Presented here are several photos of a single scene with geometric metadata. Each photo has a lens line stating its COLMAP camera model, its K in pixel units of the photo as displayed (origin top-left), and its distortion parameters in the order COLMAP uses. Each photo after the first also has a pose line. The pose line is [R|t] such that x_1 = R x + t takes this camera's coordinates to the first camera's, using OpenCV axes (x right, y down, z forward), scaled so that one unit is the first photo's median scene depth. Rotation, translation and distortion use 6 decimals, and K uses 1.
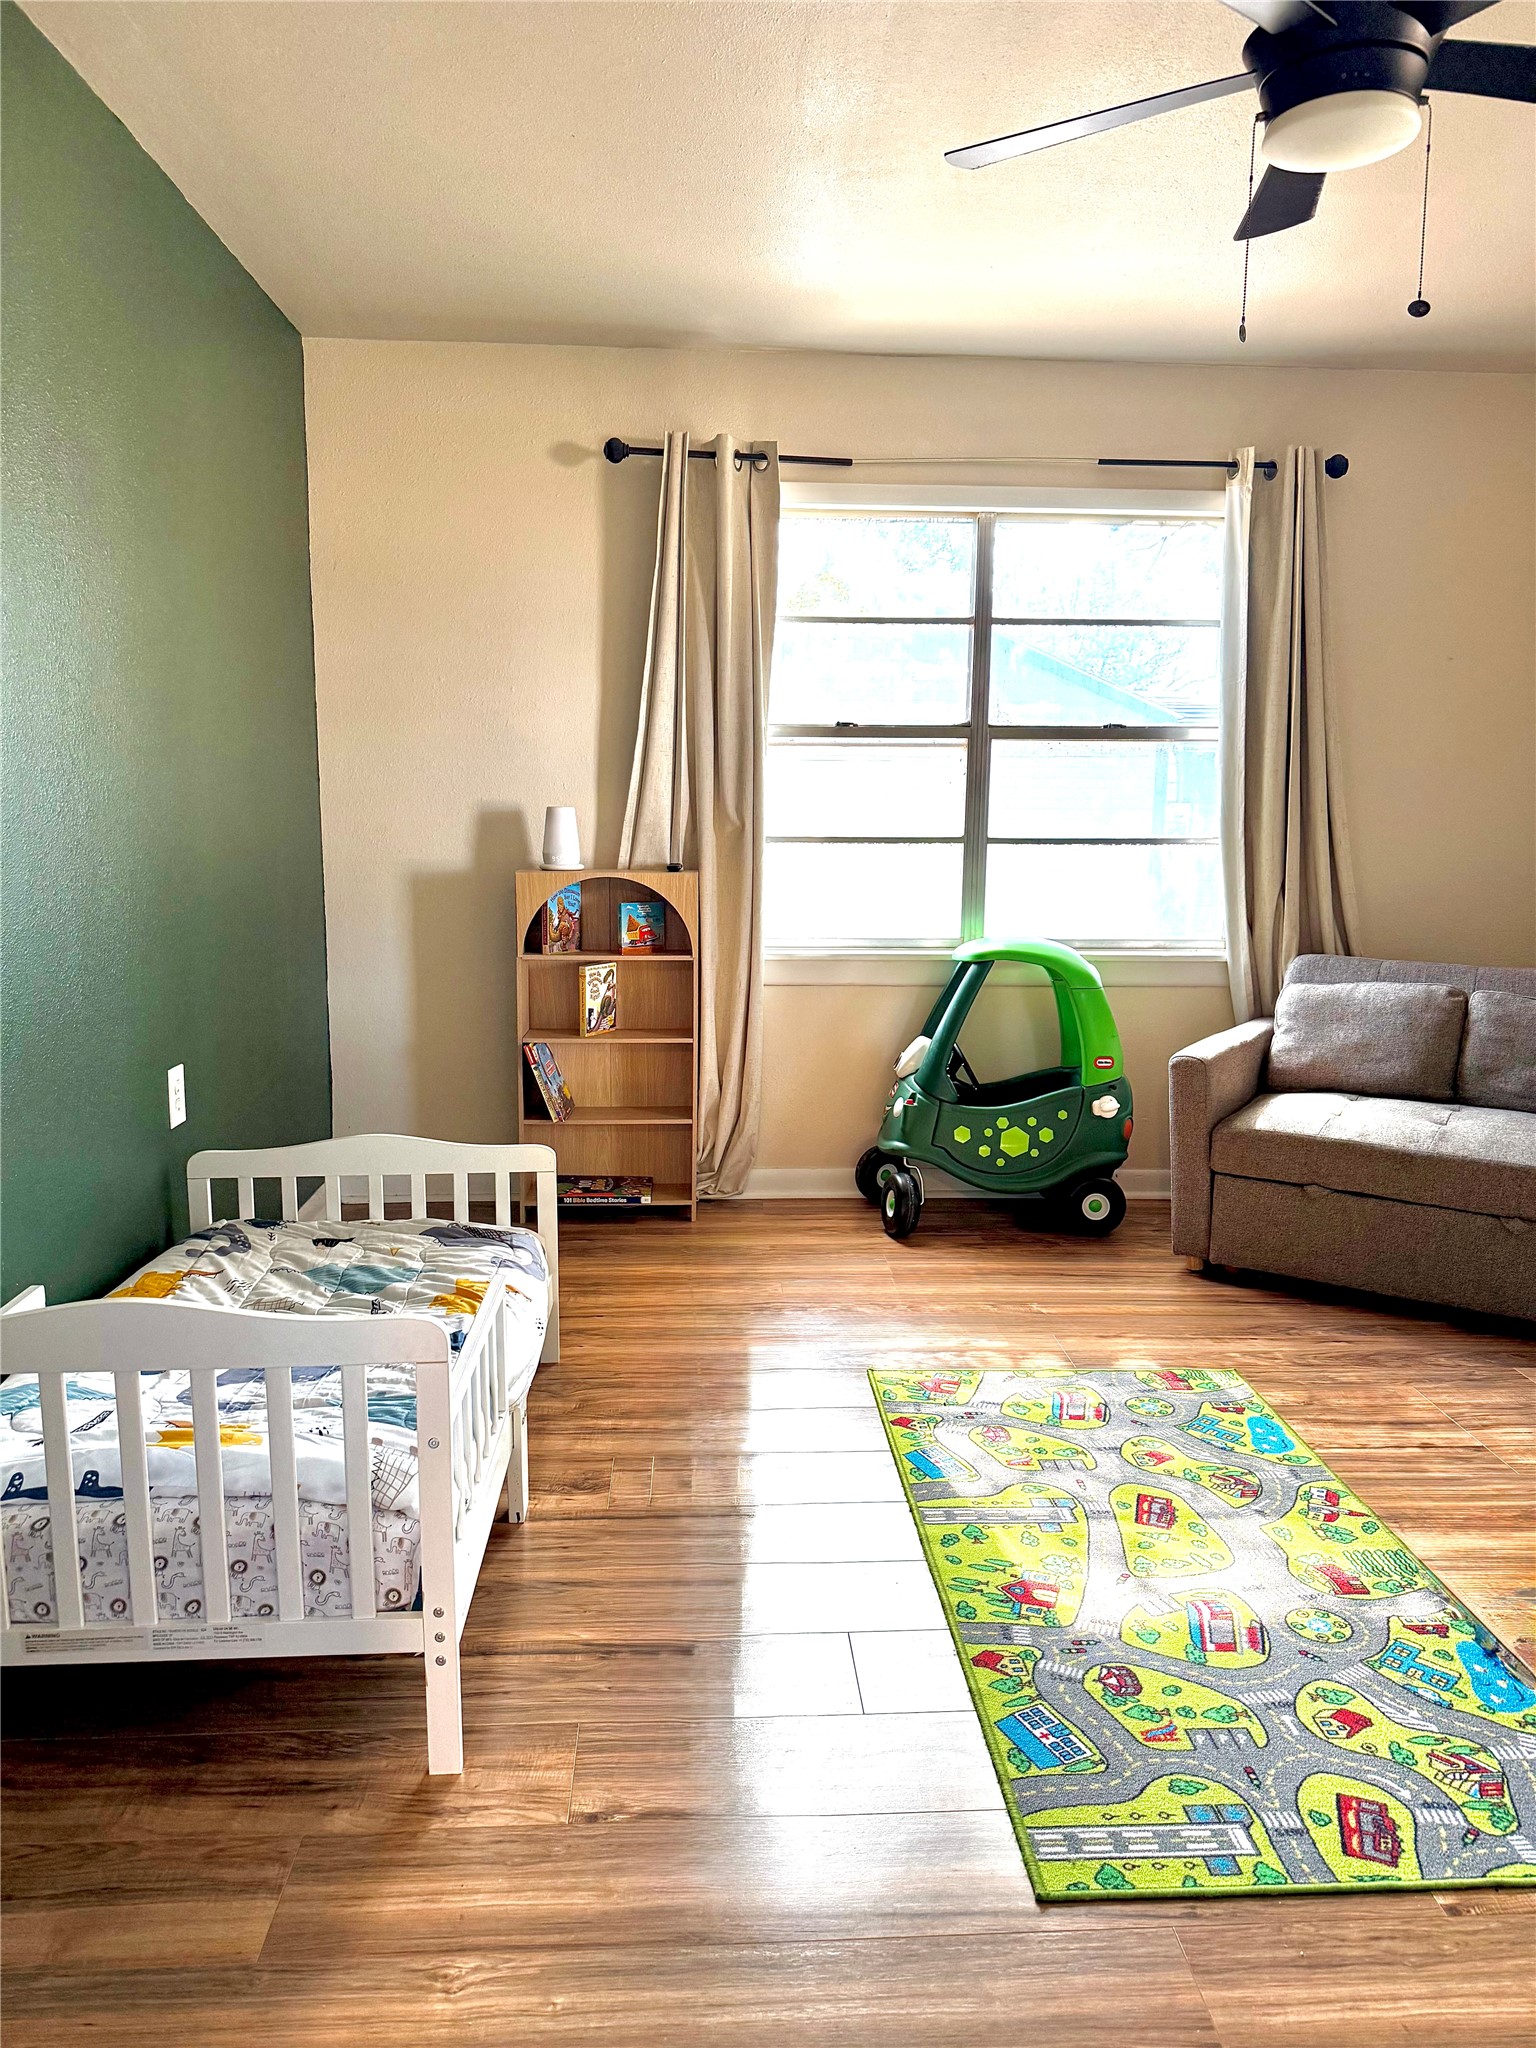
lens RADIAL K [[1453.9, 0, 768.0], [0, 1453.9, 1024.0], [0, 0, 1]] dist [0.055434, -0.058581]
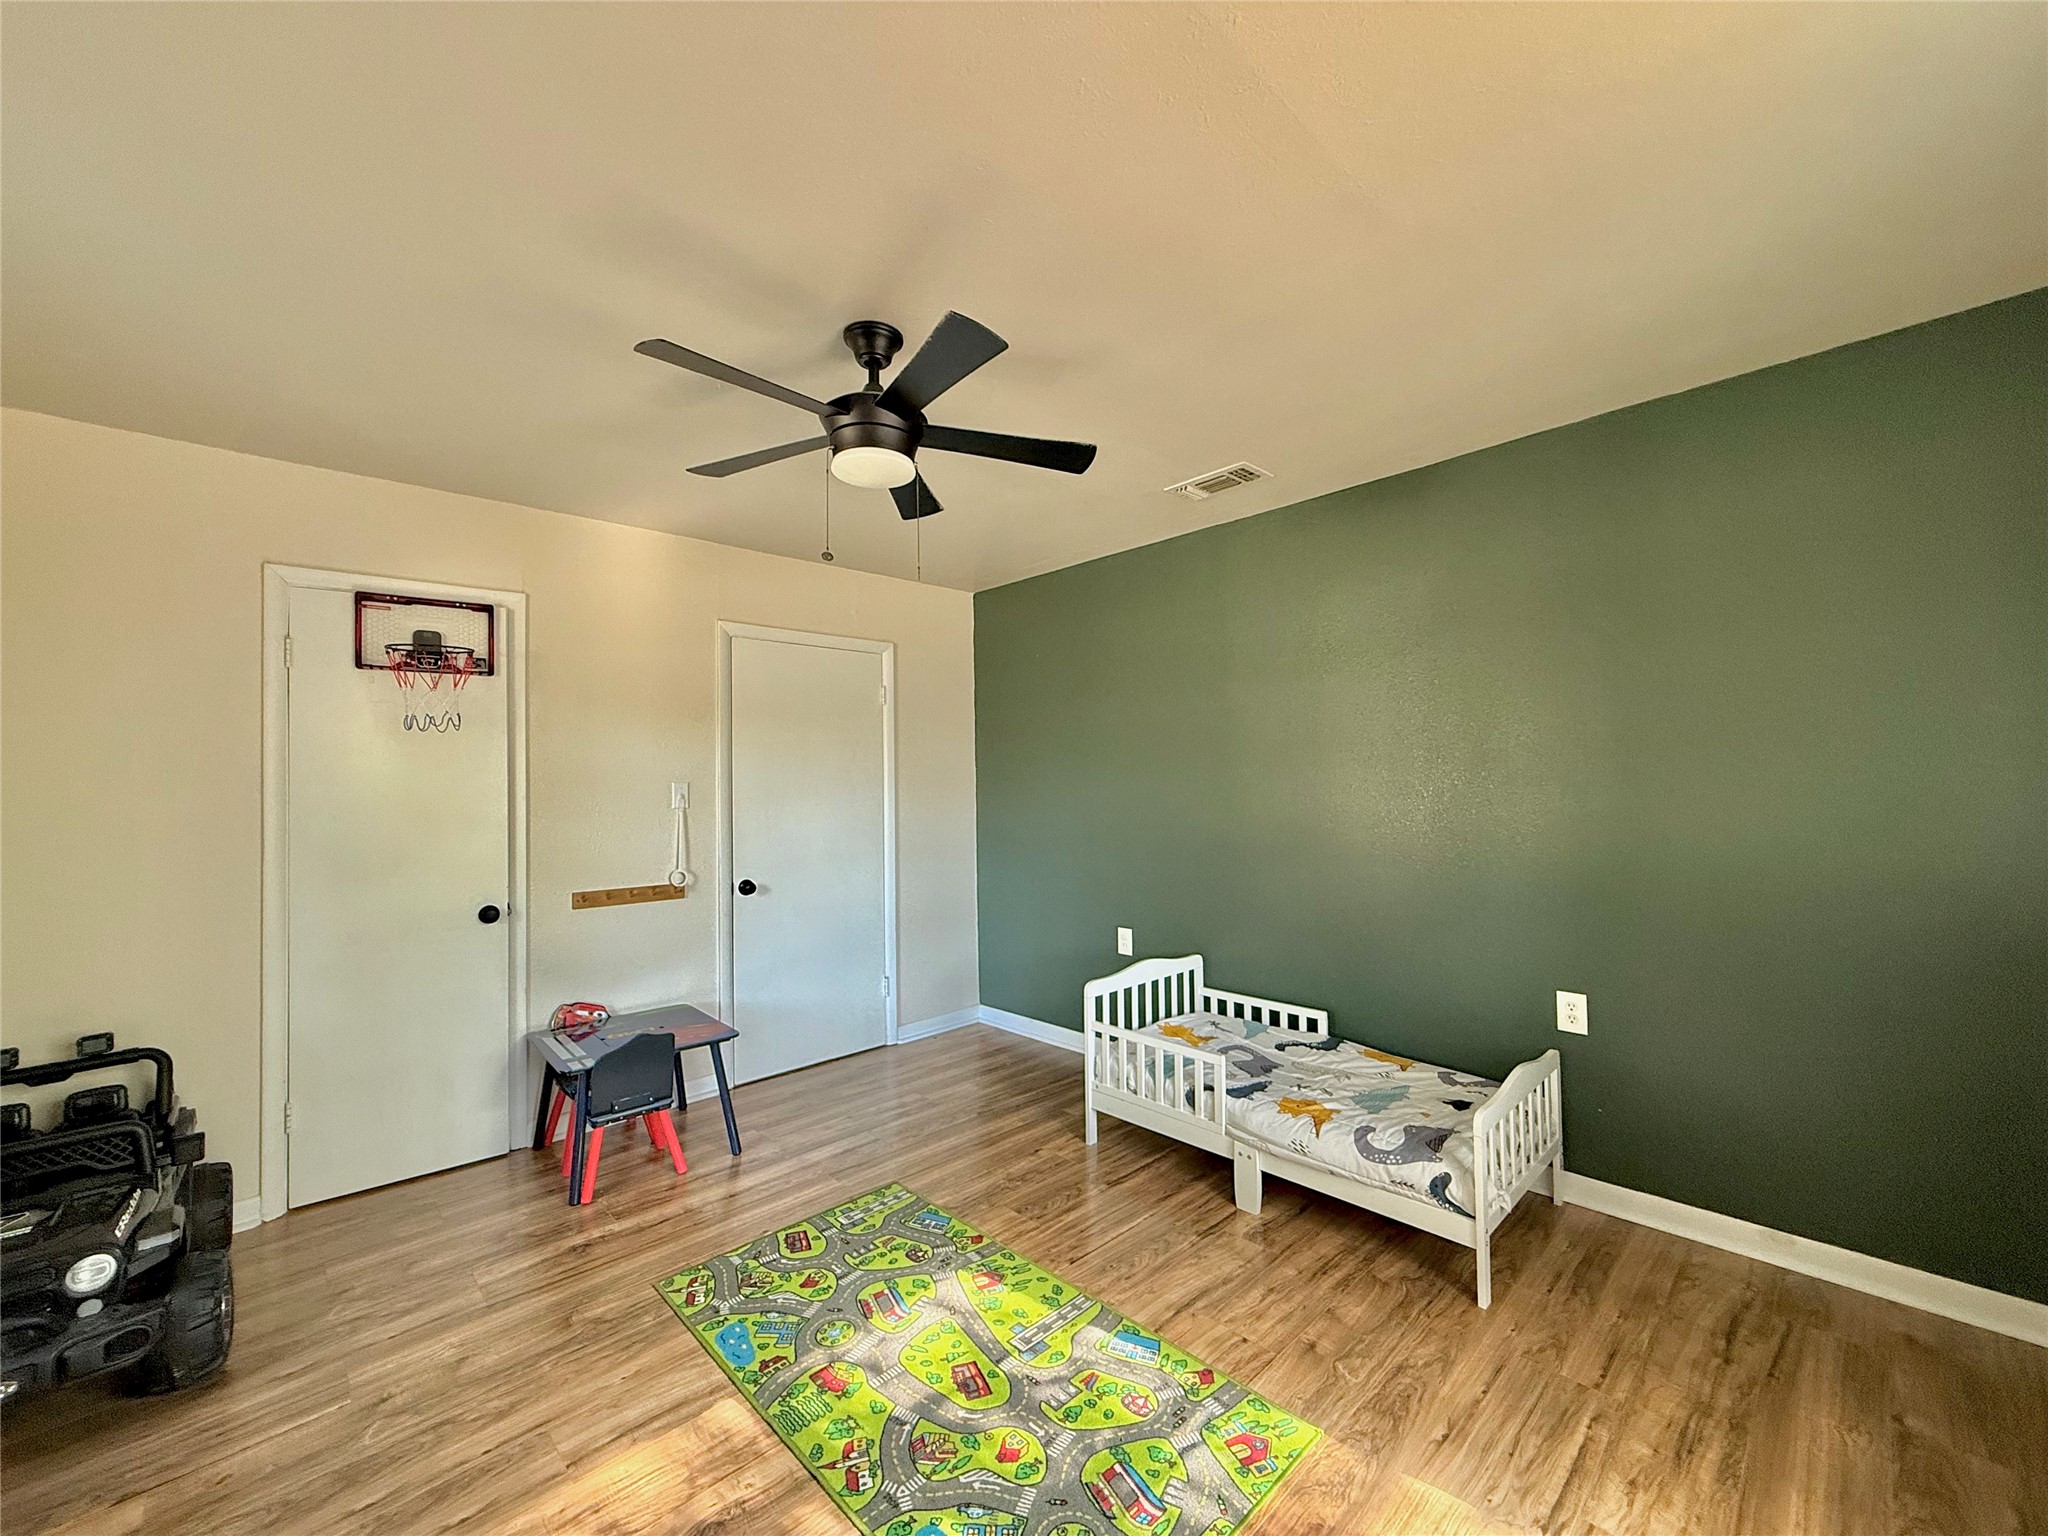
lens RADIAL K [[809.6, 0, 1024.0], [0, 809.6, 768.0], [0, 0, 1]] dist [0.004189, 0.000110]
pose [[-0.759341, -0.012966, -0.650563, 0.580586], [-0.091815, 0.991933, 0.087397, -0.226245], [0.644182, 0.126095, -0.754406, 1.242606]]
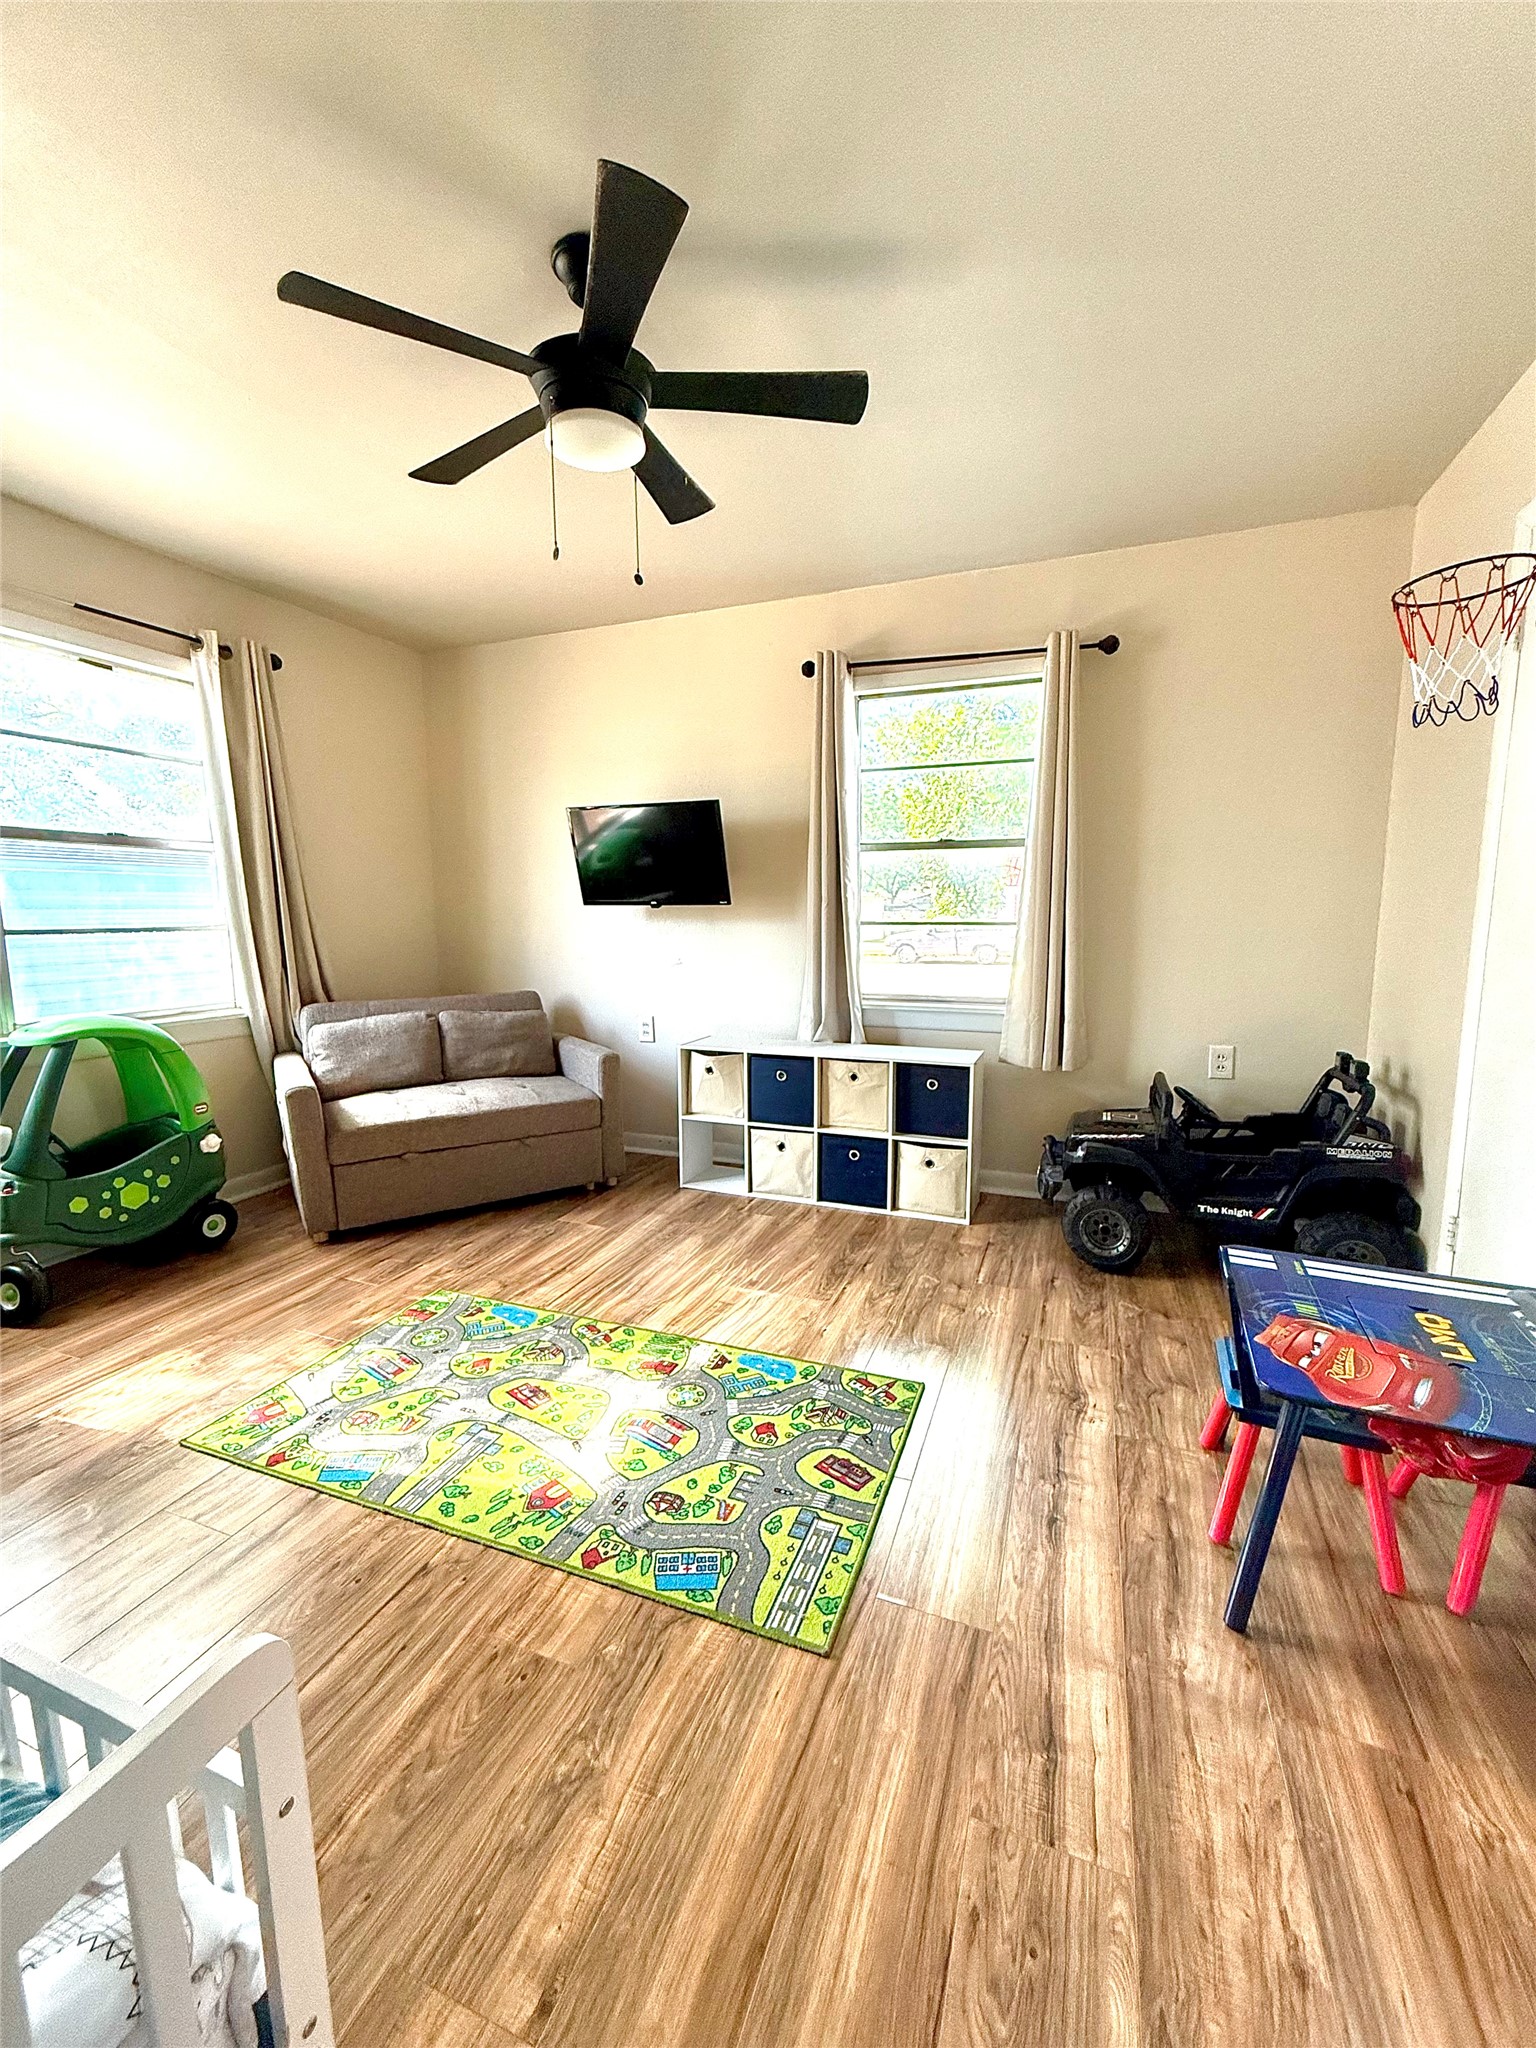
lens RADIAL K [[831.4, 0, 768.0], [0, 831.4, 1024.0], [0, 0, 1]] dist [0.009324, 0.000113]
pose [[0.415920, -0.139596, 0.898623, -0.253090], [0.151073, 0.985024, 0.083096, -0.040075], [-0.896765, 0.101196, 0.430780, 0.345433]]
